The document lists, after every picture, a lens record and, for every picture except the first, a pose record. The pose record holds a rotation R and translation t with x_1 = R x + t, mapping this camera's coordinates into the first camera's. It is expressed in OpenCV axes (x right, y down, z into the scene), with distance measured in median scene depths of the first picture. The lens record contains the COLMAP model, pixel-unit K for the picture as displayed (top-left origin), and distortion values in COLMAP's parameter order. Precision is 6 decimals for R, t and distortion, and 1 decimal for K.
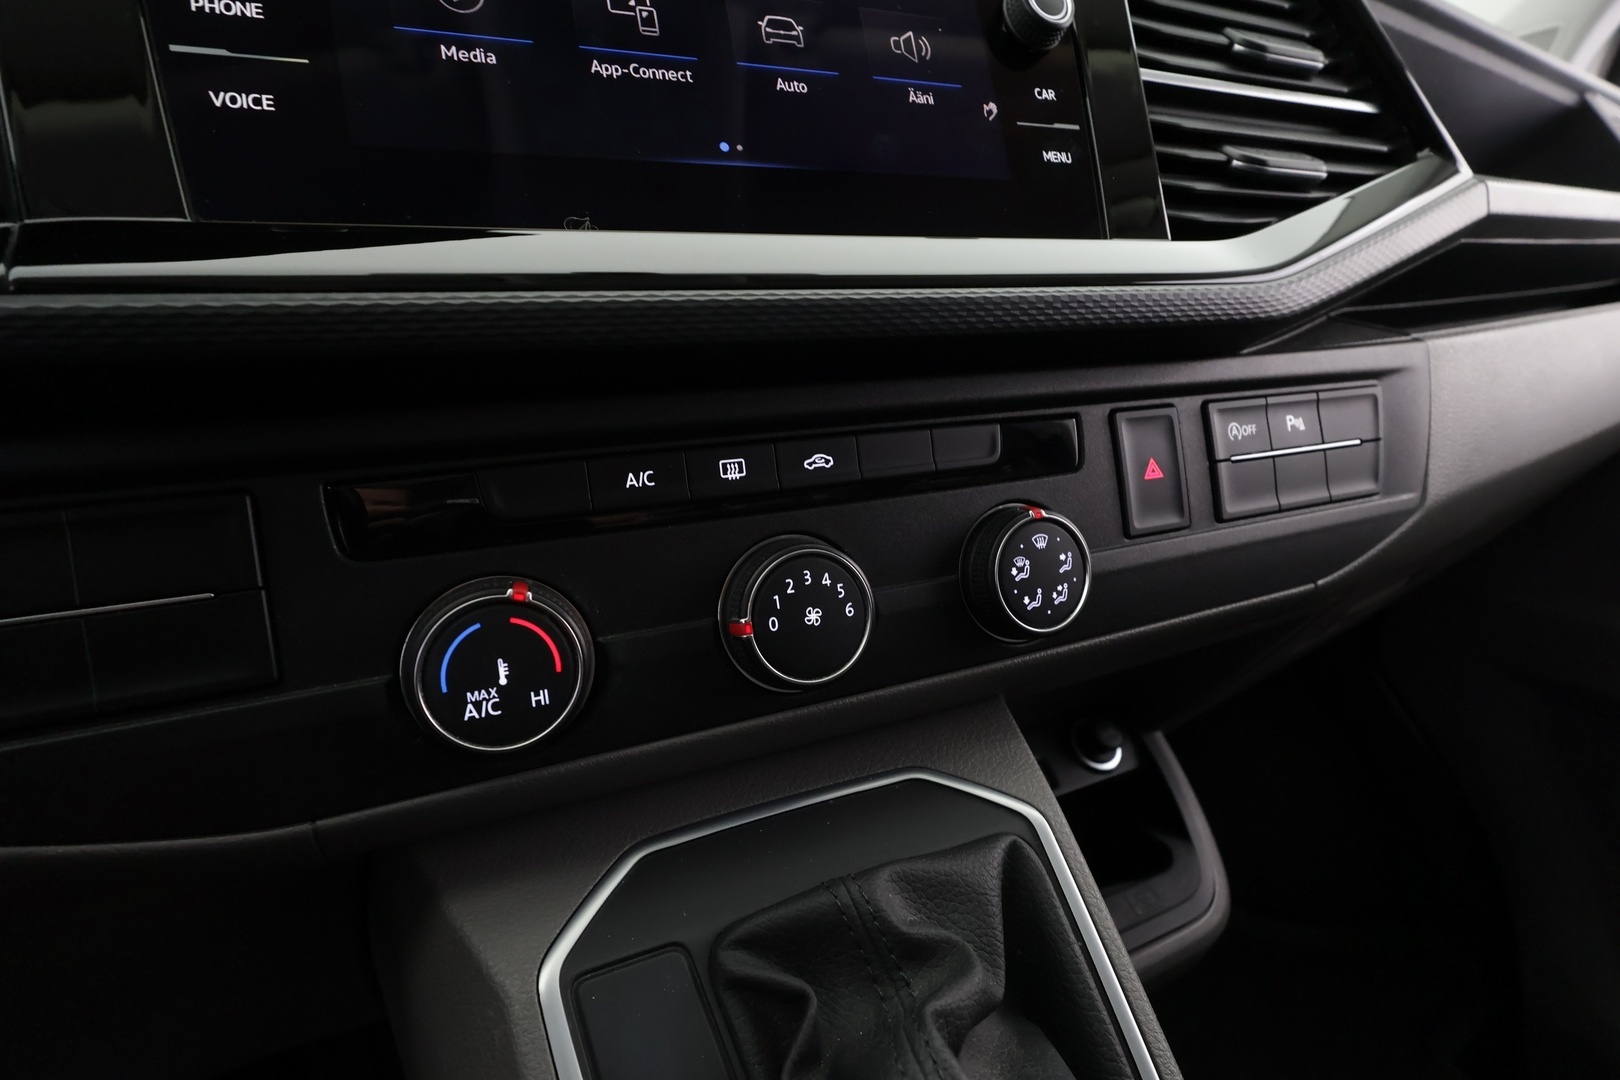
lens RADIAL K [[781.1, 0, 814.2], [0, 781.1, 533.2], [0, 0, 1]] dist [0.005796, 0.000856]
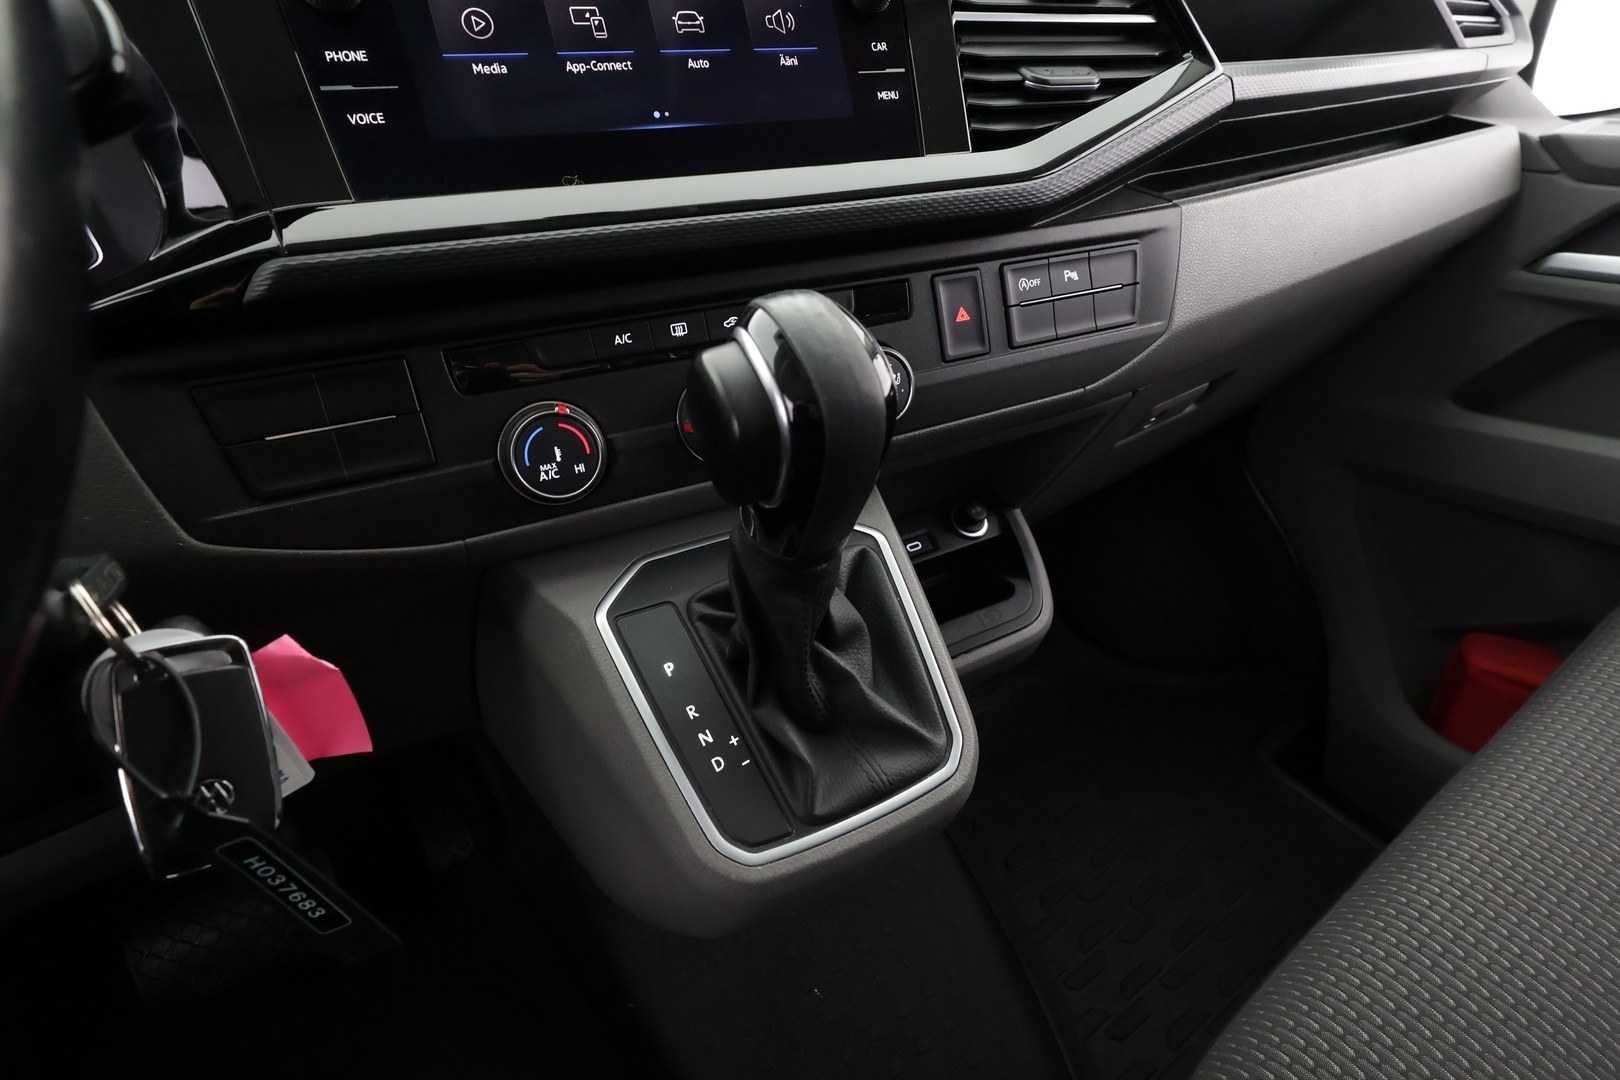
lens RADIAL K [[781.1, 0, 814.2], [0, 781.1, 533.2], [0, 0, 1]] dist [0.005796, 0.000856]
pose [[0.998124, -0.052089, 0.032161, 0.084356], [0.044527, 0.978268, 0.202507, 0.012697], [-0.042010, -0.200695, 0.978753, -0.568258]]
